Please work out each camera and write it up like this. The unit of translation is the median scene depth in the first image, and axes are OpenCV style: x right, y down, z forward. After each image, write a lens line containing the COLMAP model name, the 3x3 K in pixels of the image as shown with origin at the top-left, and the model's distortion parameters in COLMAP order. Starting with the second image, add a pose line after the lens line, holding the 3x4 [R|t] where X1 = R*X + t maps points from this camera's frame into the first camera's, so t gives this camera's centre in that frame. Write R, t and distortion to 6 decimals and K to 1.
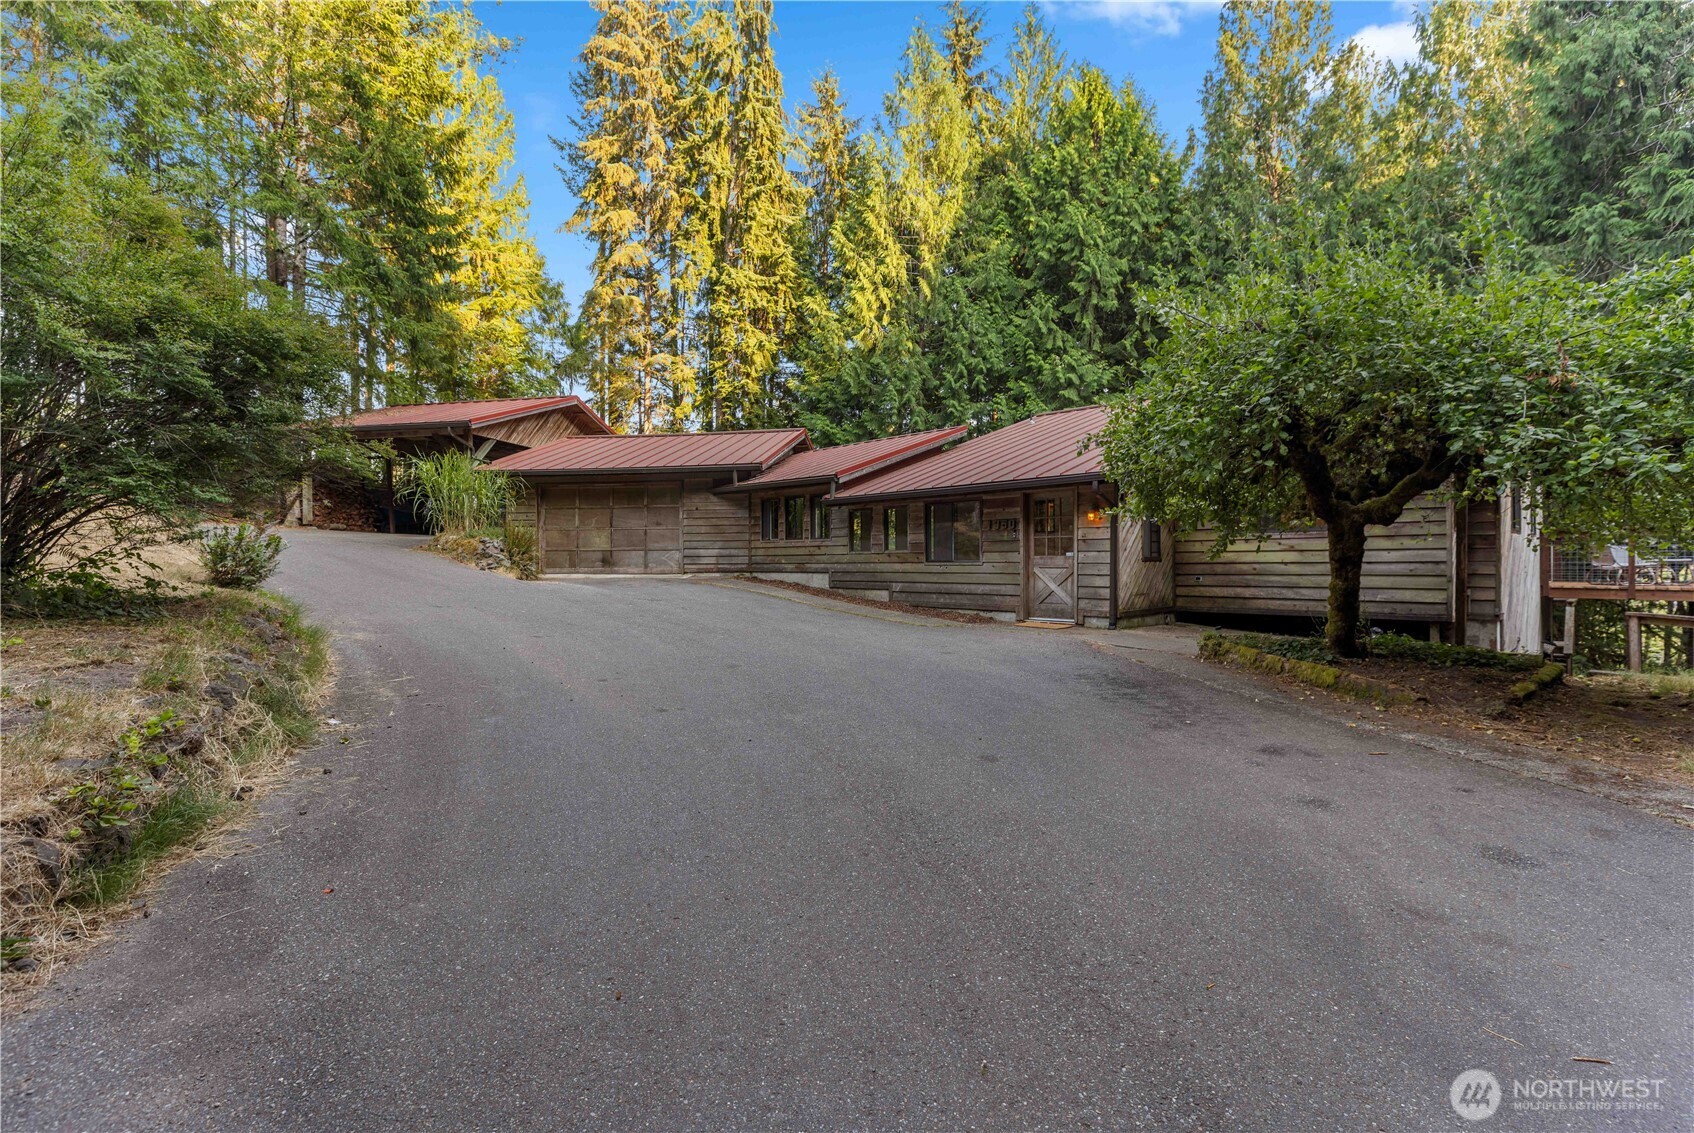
lens RADIAL K [[756.7, 0, 847.7], [0, 756.7, 562.1], [0, 0, 1]] dist [0.003820, 0.000116]
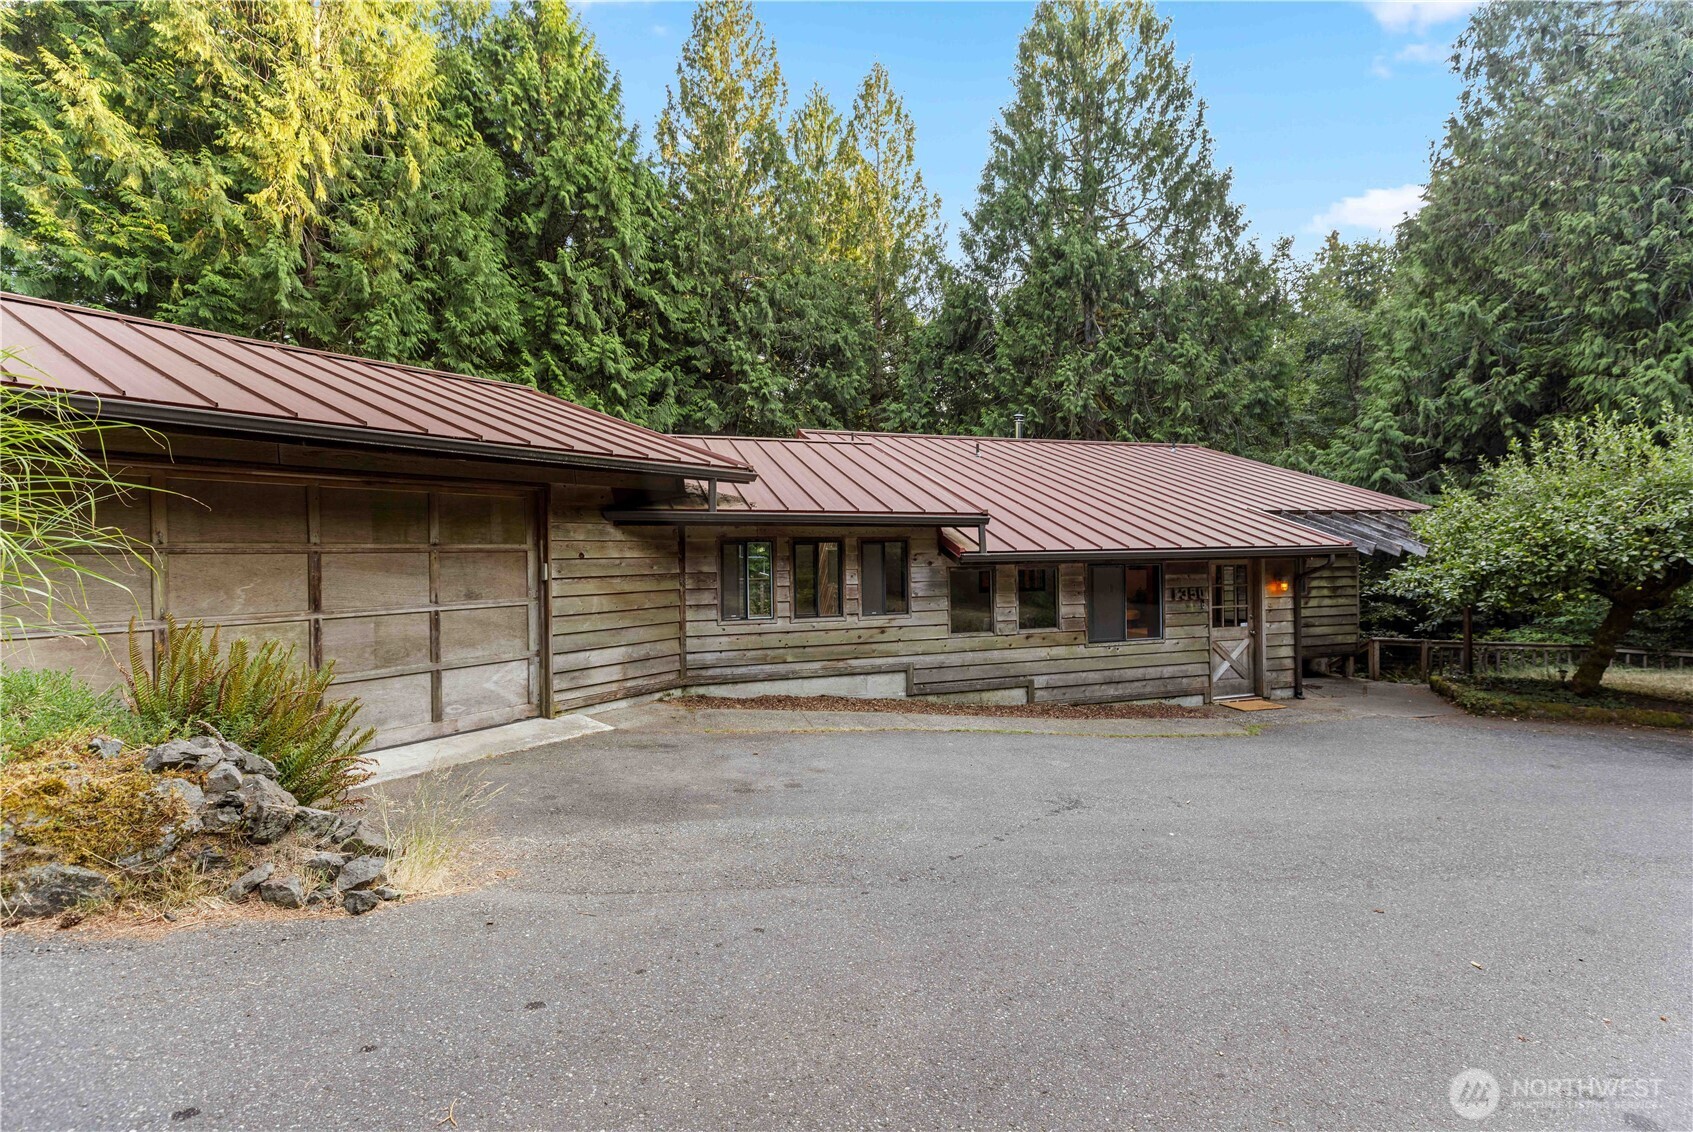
lens RADIAL K [[756.3, 0, 847.7], [0, 756.3, 562.7], [0, 0, 1]] dist [0.003820, 0.000116]
pose [[0.429024, -0.012710, 0.903204, -0.568508], [0.013192, 0.999883, 0.007805, -0.075034], [-0.903197, 0.008567, 0.429142, 0.761611]]
